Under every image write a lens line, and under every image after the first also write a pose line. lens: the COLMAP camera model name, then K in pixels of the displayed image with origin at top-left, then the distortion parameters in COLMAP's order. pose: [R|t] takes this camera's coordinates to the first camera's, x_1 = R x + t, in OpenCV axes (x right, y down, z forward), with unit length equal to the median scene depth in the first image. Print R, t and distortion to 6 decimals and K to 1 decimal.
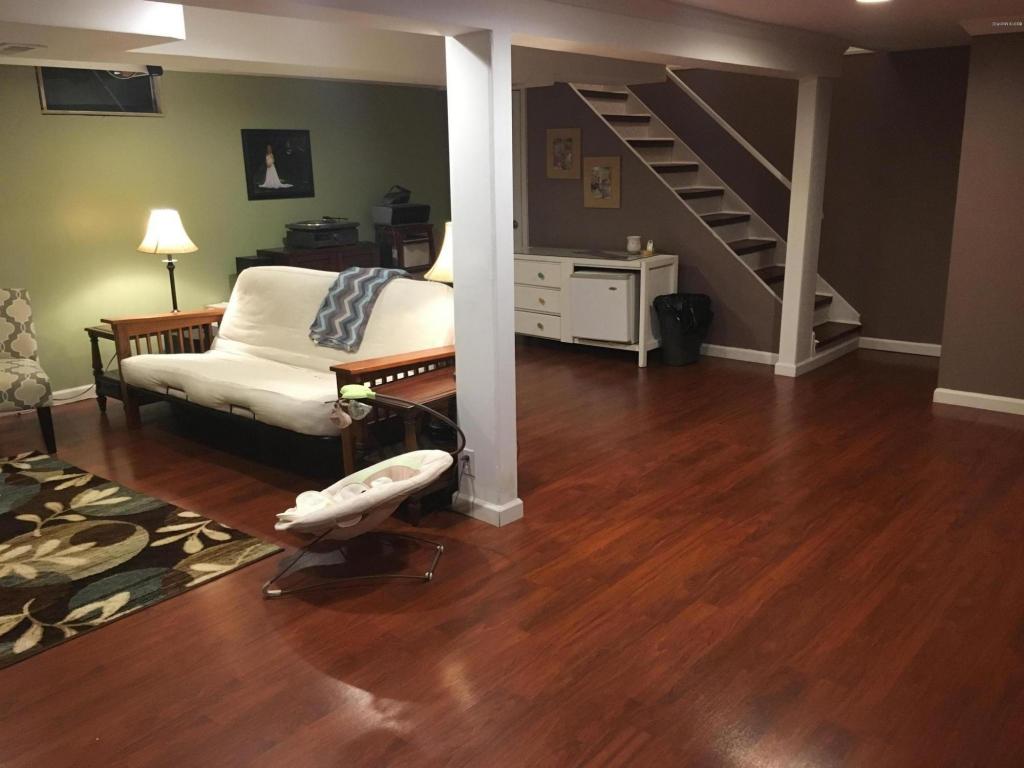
lens RADIAL K [[863.8, 0, 514.2], [0, 863.8, 379.0], [0, 0, 1]] dist [0.085595, -0.113800]
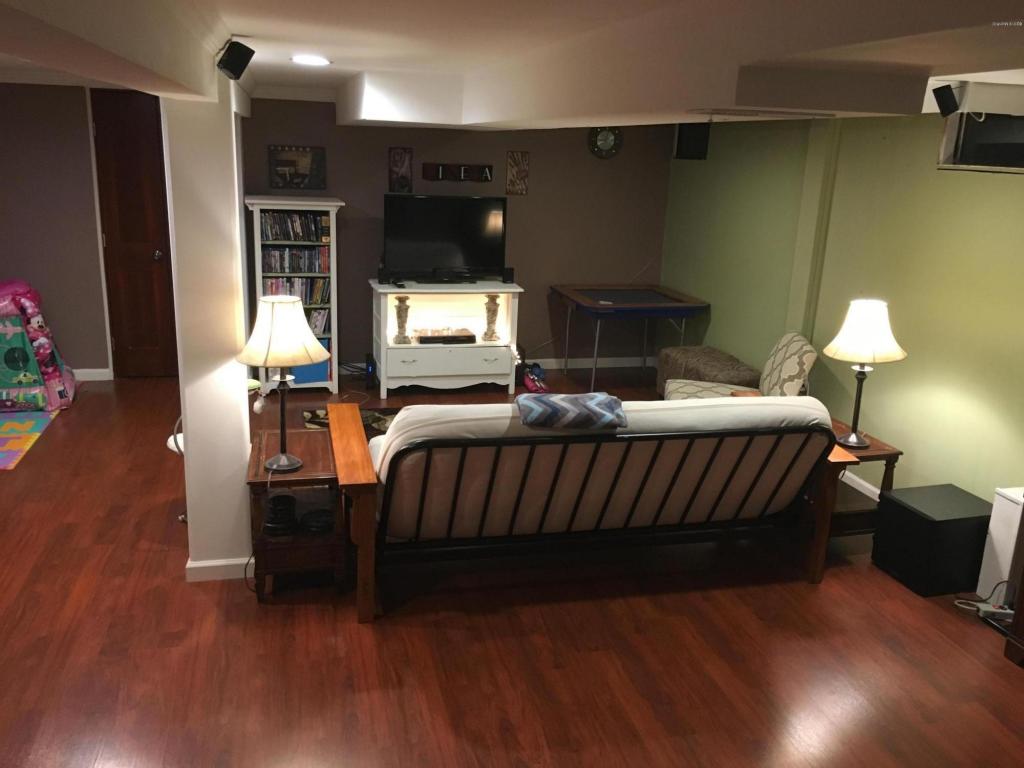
lens RADIAL K [[863.8, 0, 514.2], [0, 863.8, 379.0], [0, 0, 1]] dist [0.085595, -0.113800]
pose [[-0.579084, 0.205592, -0.788919, 0.490221], [-0.227838, 0.888314, 0.398733, -0.485900], [0.782785, 0.410645, -0.467567, 1.537423]]
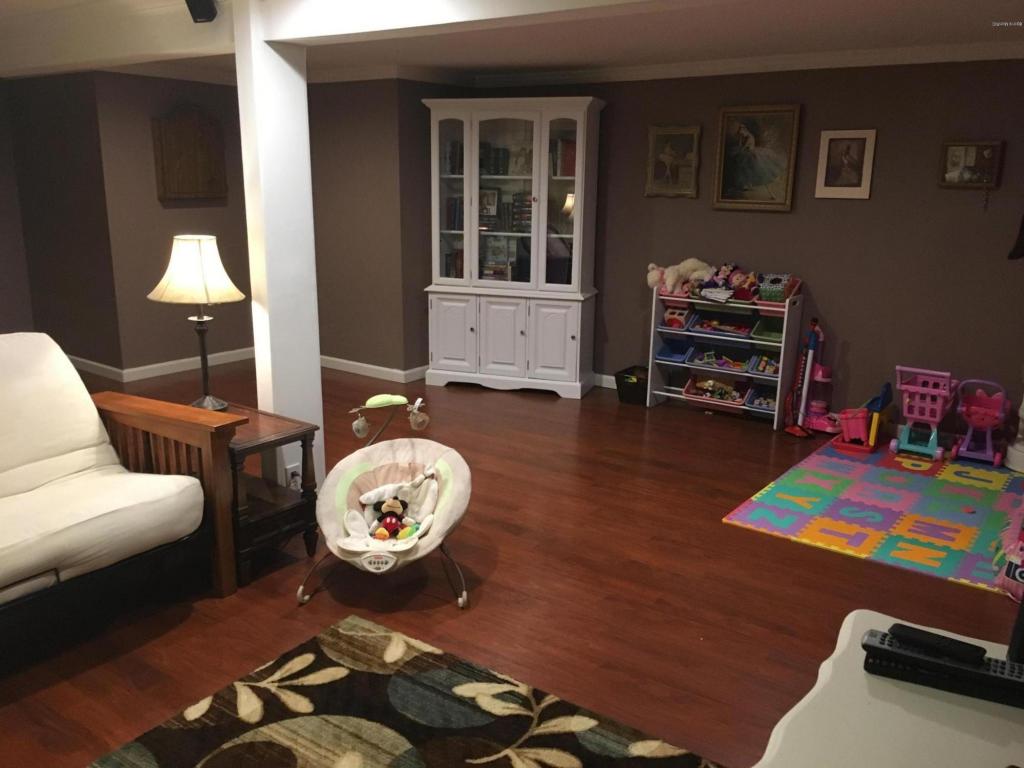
lens RADIAL K [[863.8, 0, 514.2], [0, 863.8, 379.0], [0, 0, 1]] dist [0.085595, -0.113800]
pose [[-0.076872, -0.220443, 0.972366, -0.911782], [0.231863, 0.944562, 0.232469, -0.166590], [-0.969706, 0.243326, -0.021498, 0.696000]]
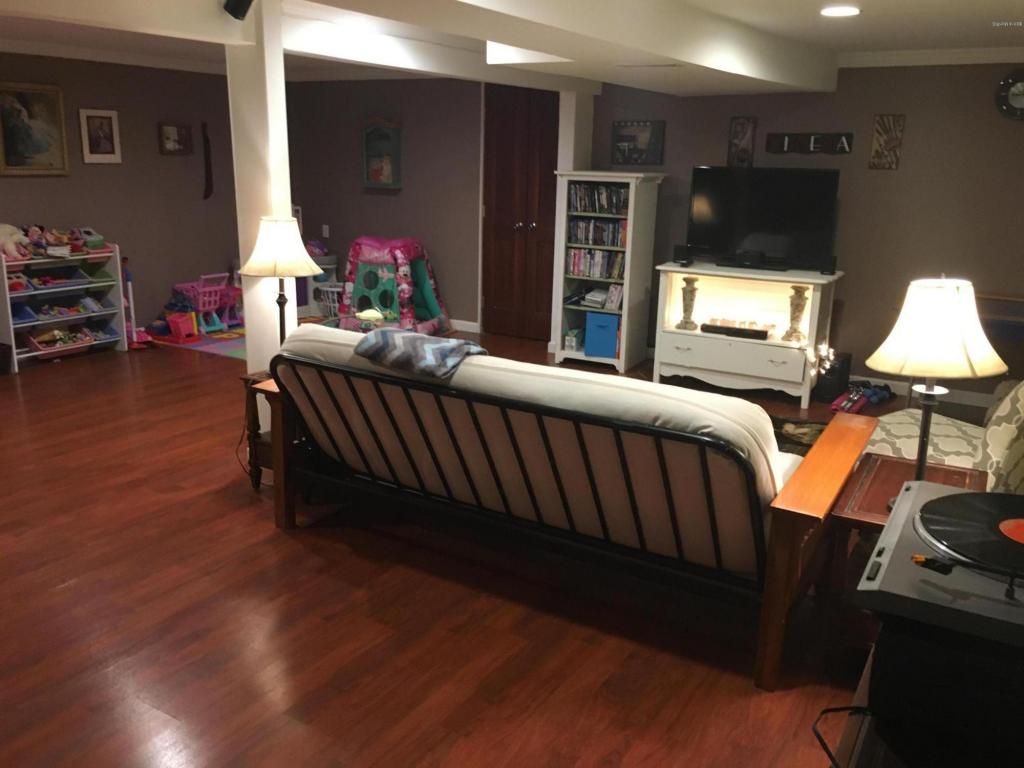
lens RADIAL K [[863.8, 0, 514.2], [0, 863.8, 379.0], [0, 0, 1]] dist [0.085595, -0.113800]
pose [[-0.987230, 0.034910, -0.155432, -0.152727], [-0.044881, 0.875220, 0.481638, -0.476757], [0.152851, 0.482463, -0.862477, 1.858201]]
